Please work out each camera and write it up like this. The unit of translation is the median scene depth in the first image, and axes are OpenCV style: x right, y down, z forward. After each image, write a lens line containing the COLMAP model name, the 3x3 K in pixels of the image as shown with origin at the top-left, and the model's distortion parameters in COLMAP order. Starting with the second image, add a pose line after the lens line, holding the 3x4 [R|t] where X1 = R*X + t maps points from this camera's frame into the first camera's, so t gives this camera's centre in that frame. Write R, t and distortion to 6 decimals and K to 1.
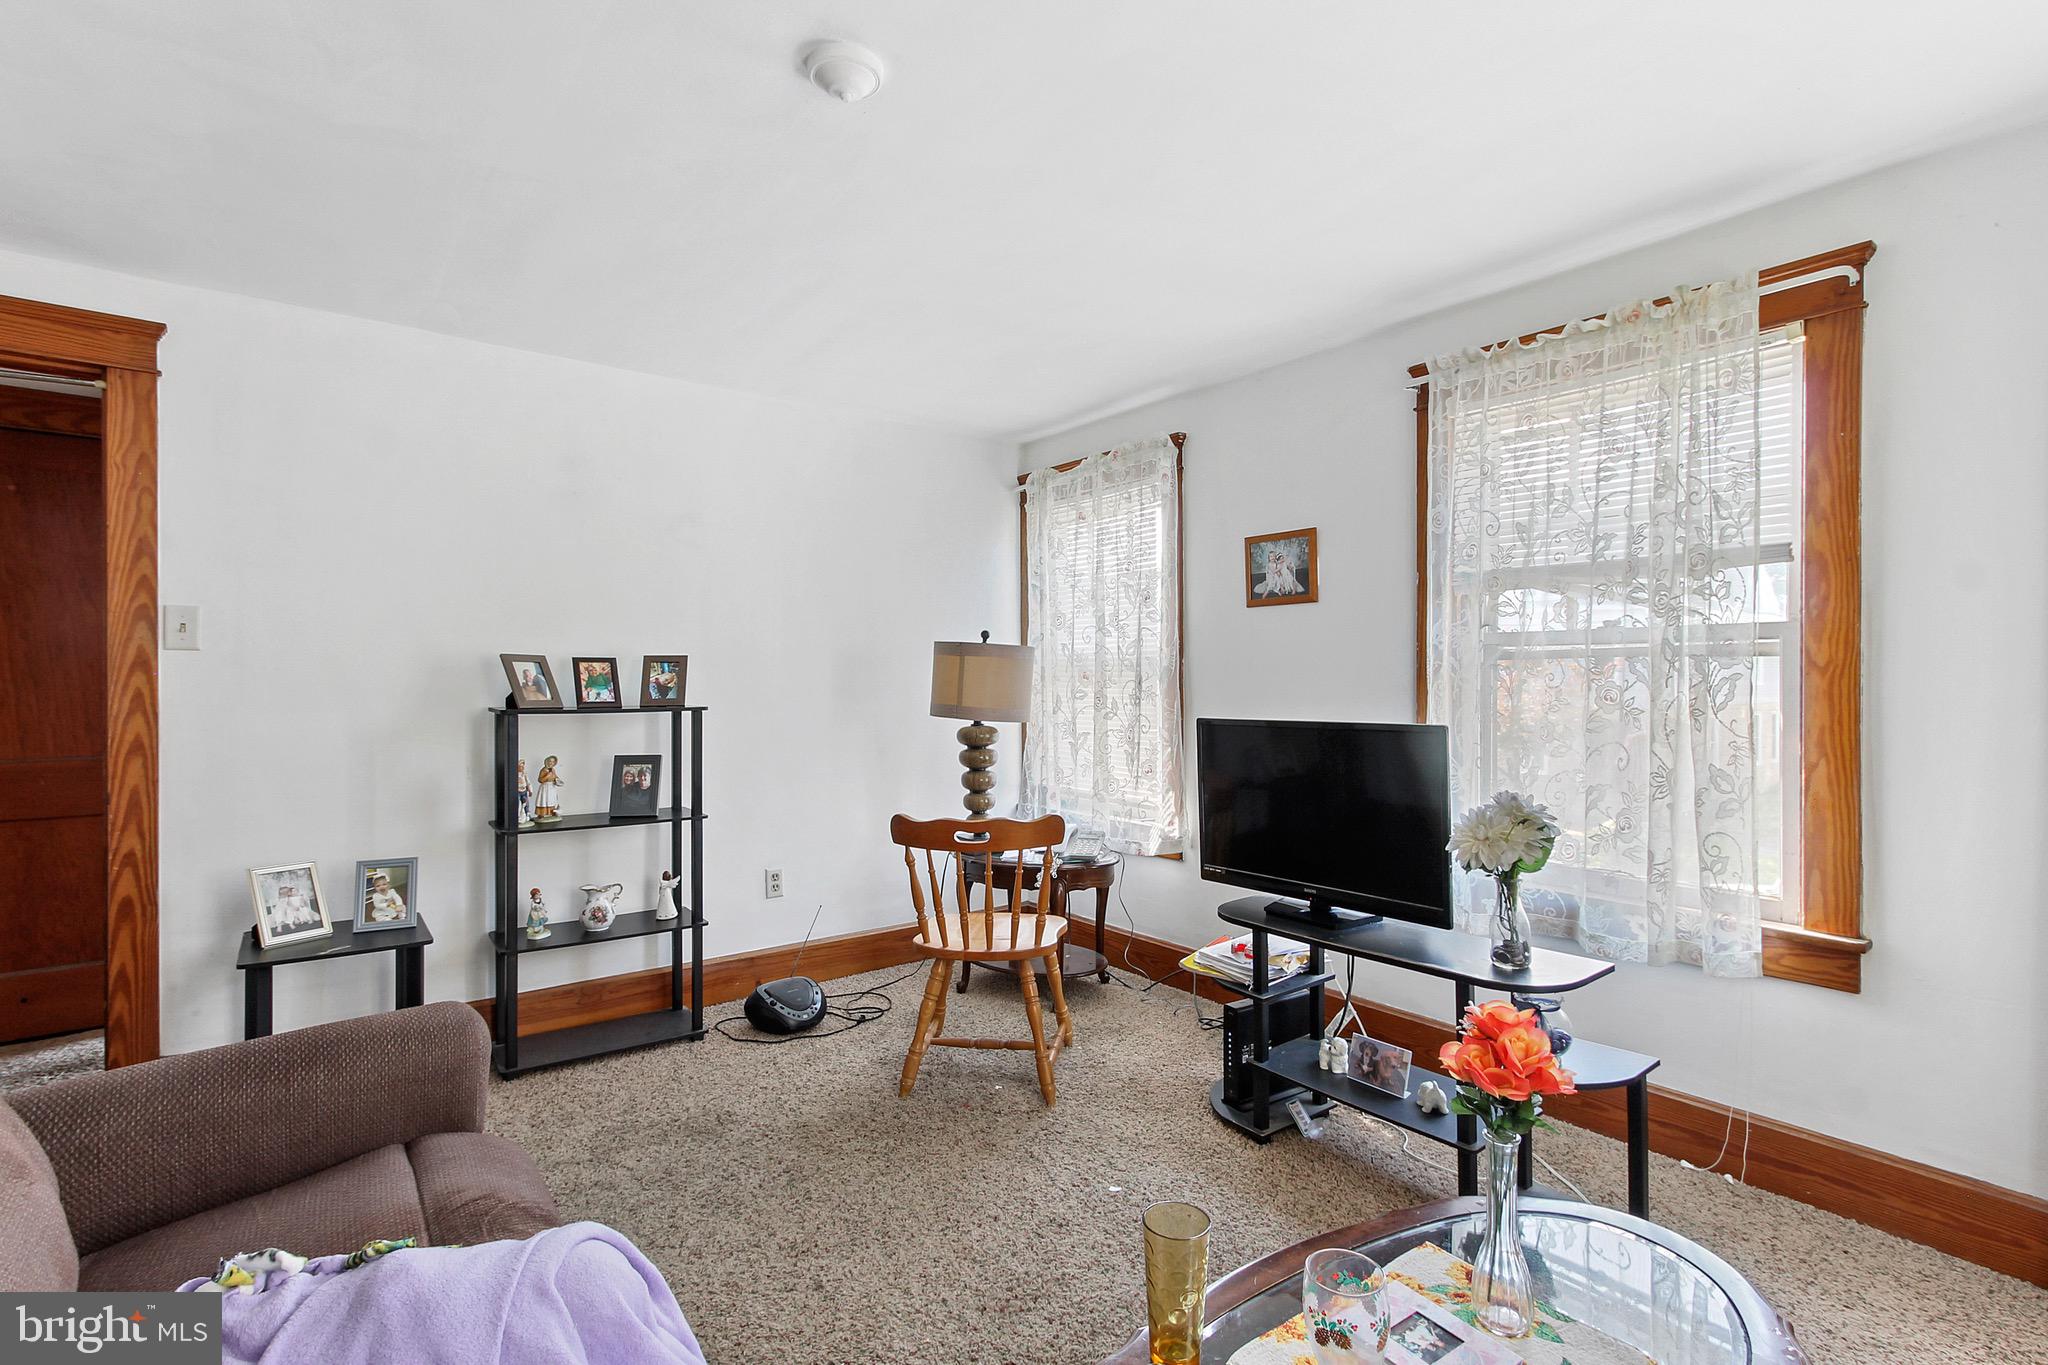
lens RADIAL K [[955.2, 0, 1024.5], [0, 955.2, 676.8], [0, 0, 1]] dist [-0.001393, 0.001068]
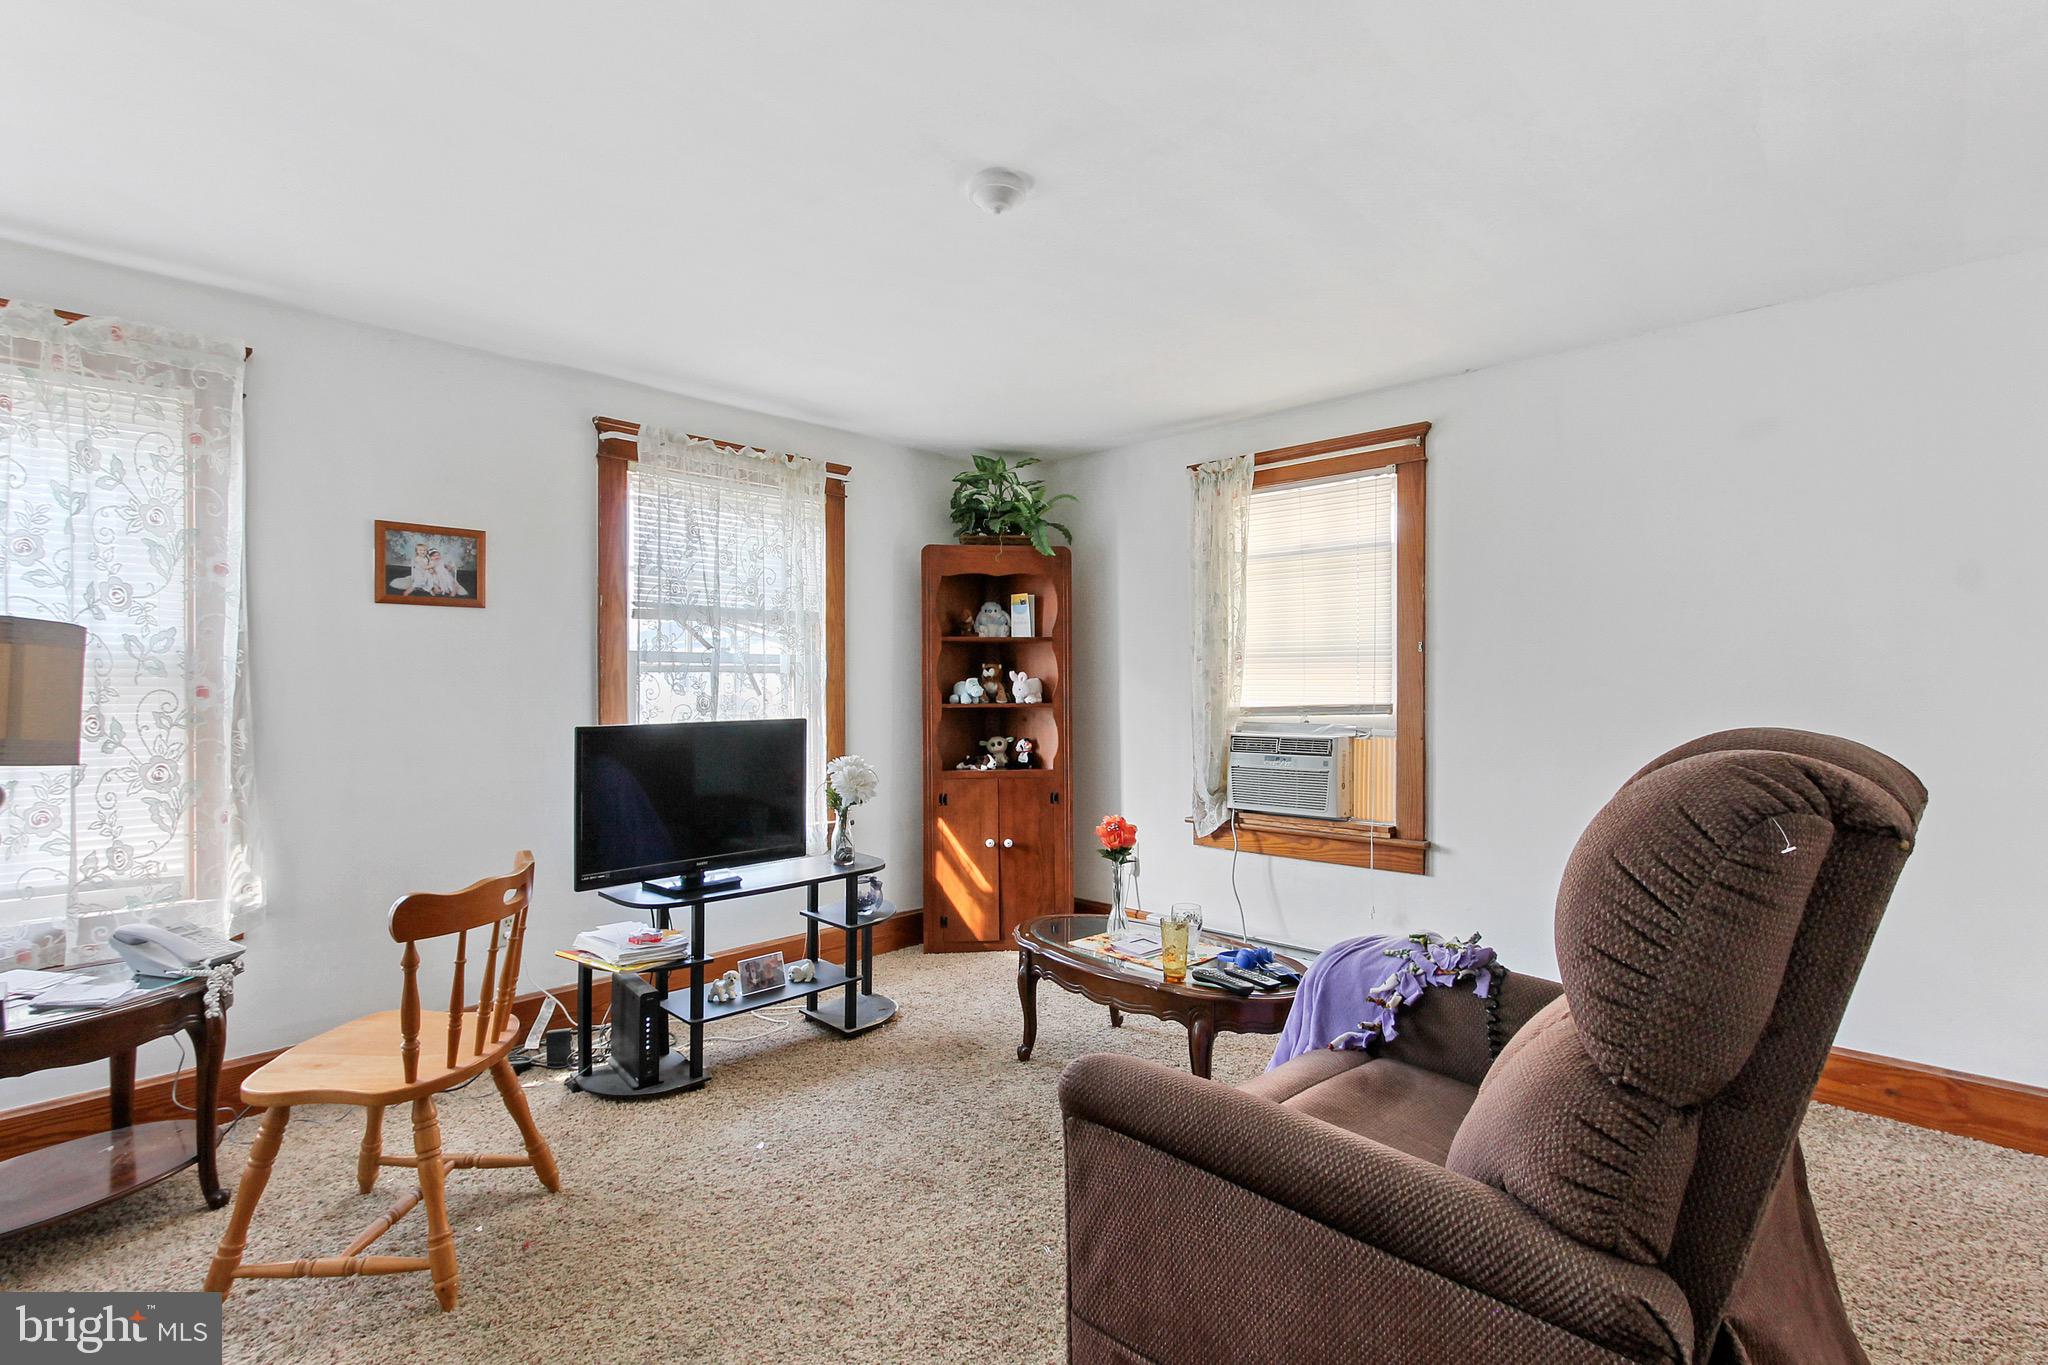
lens RADIAL K [[955.2, 0, 1016.0], [0, 955.2, 688.4], [0, 0, 1]] dist [-0.001393, 0.001068]
pose [[-0.126887, -0.001723, 0.991916, -0.714291], [0.000424, 0.999998, 0.001792, 0.001794], [-0.991917, 0.000648, -0.126886, 0.579422]]
